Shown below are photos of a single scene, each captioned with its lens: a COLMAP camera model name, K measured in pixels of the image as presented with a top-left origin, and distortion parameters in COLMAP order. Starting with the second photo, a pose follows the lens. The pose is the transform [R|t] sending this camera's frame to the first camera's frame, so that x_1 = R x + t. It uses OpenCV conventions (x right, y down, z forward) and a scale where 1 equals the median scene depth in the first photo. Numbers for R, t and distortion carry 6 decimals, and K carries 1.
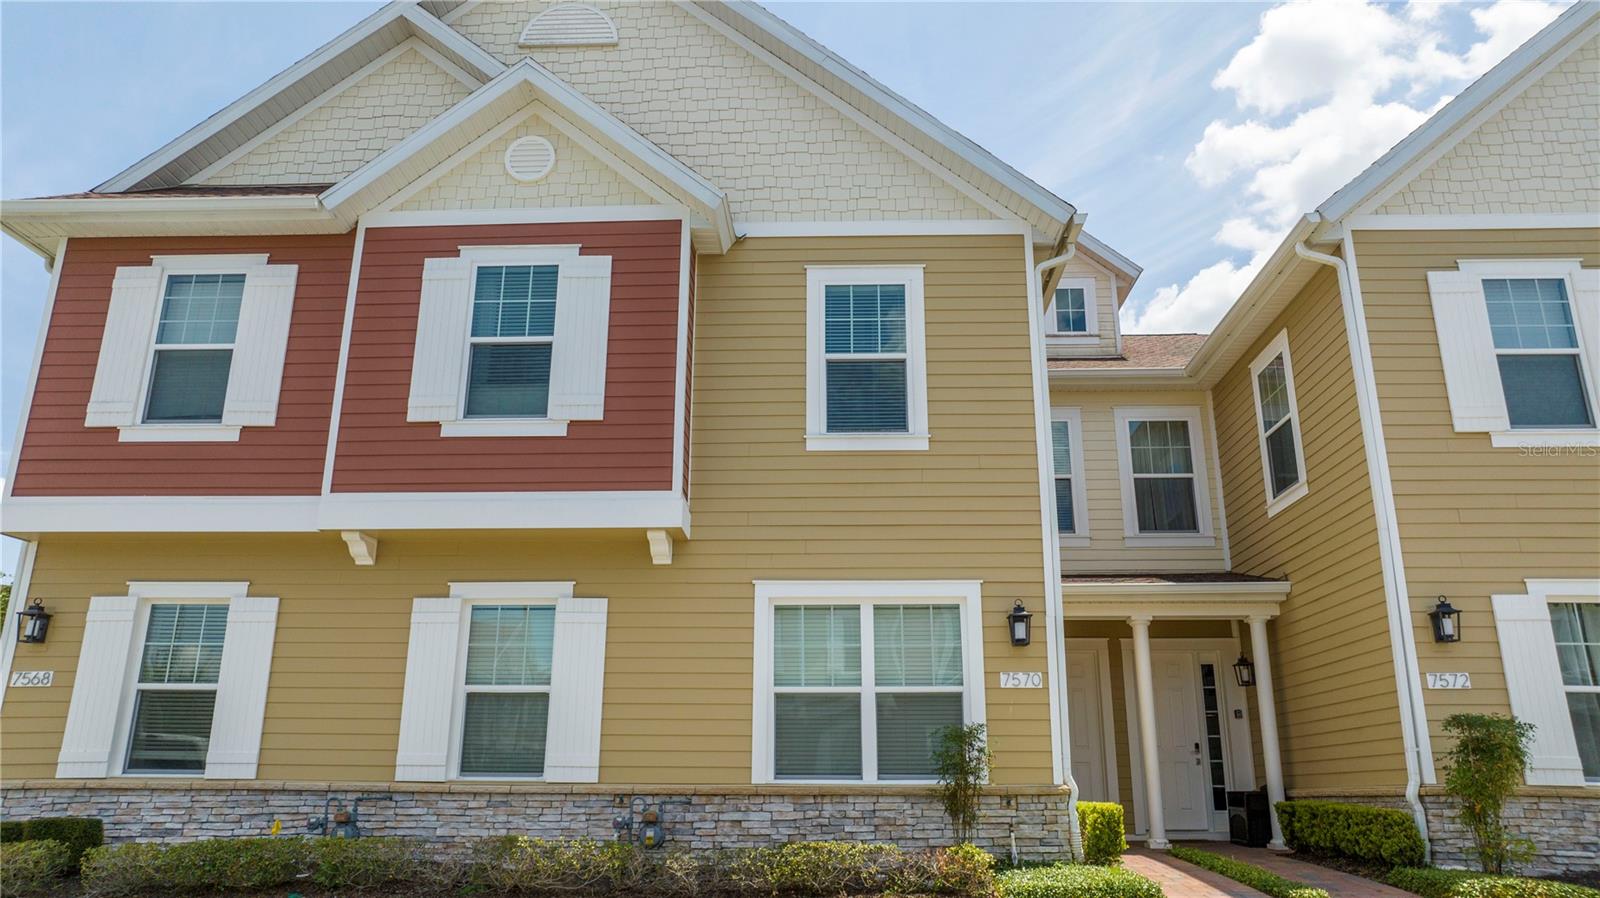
lens RADIAL K [[1127.3, 0, 796.0], [0, 1127.3, 449.0], [0, 0, 1]] dist [-0.029544, -0.000245]
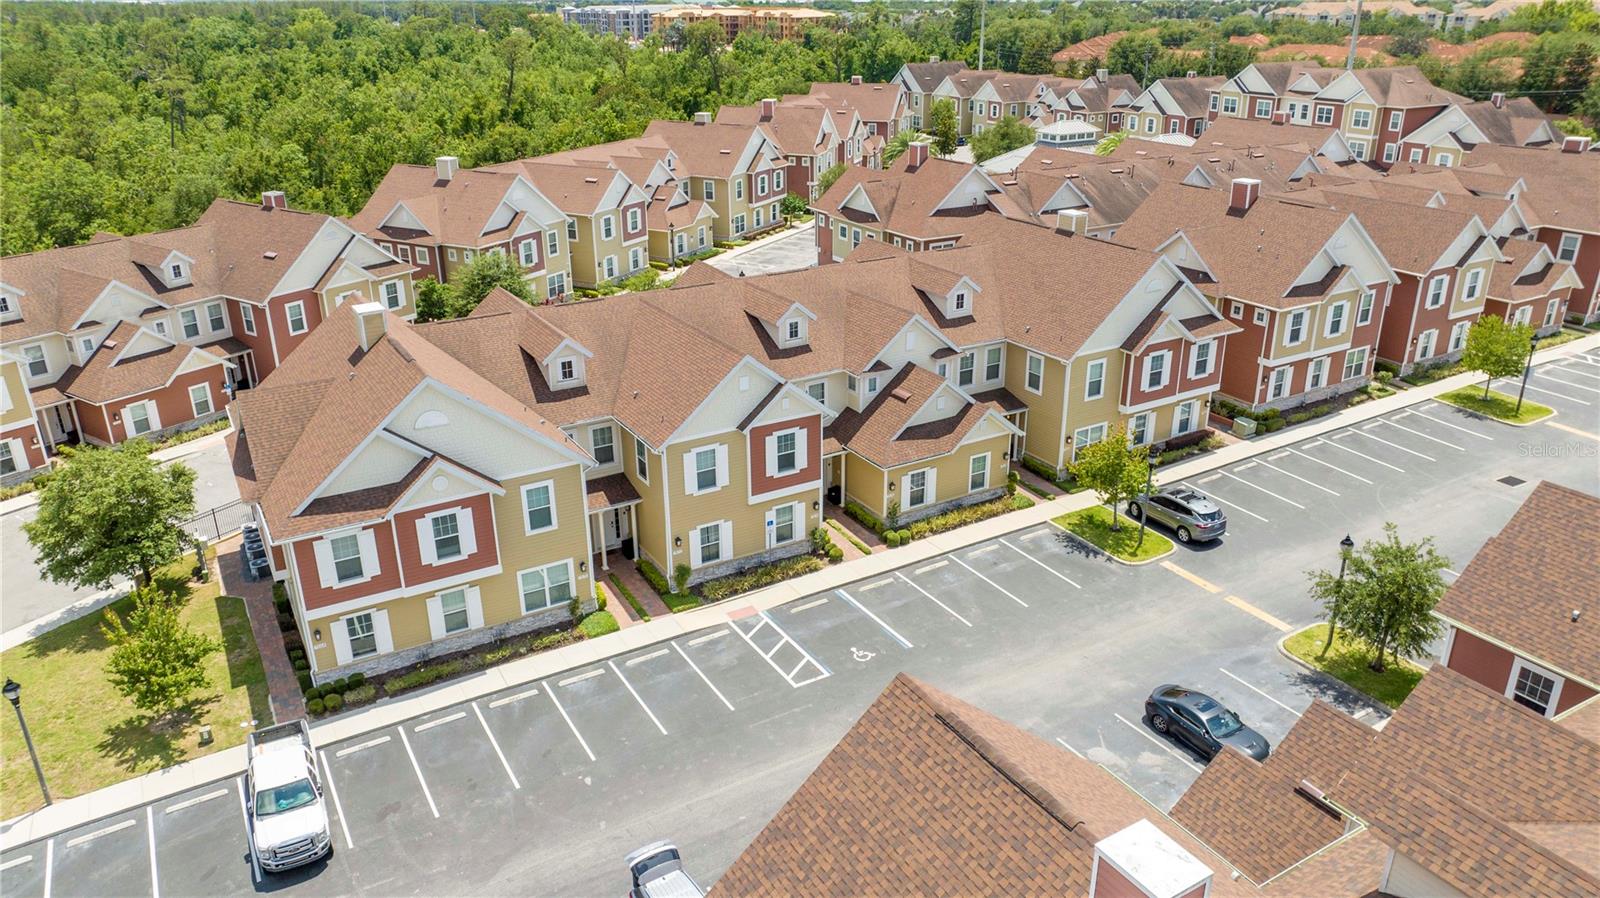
lens RADIAL K [[1127.3, 0, 800.5], [0, 1127.3, 448.3], [0, 0, 1]] dist [-0.029544, -0.000245]
pose [[0.840896, -0.216845, 0.495856, -1.032749], [-0.153115, 0.783464, 0.602280, -2.667854], [-0.519086, -0.582377, 0.625609, -1.649800]]
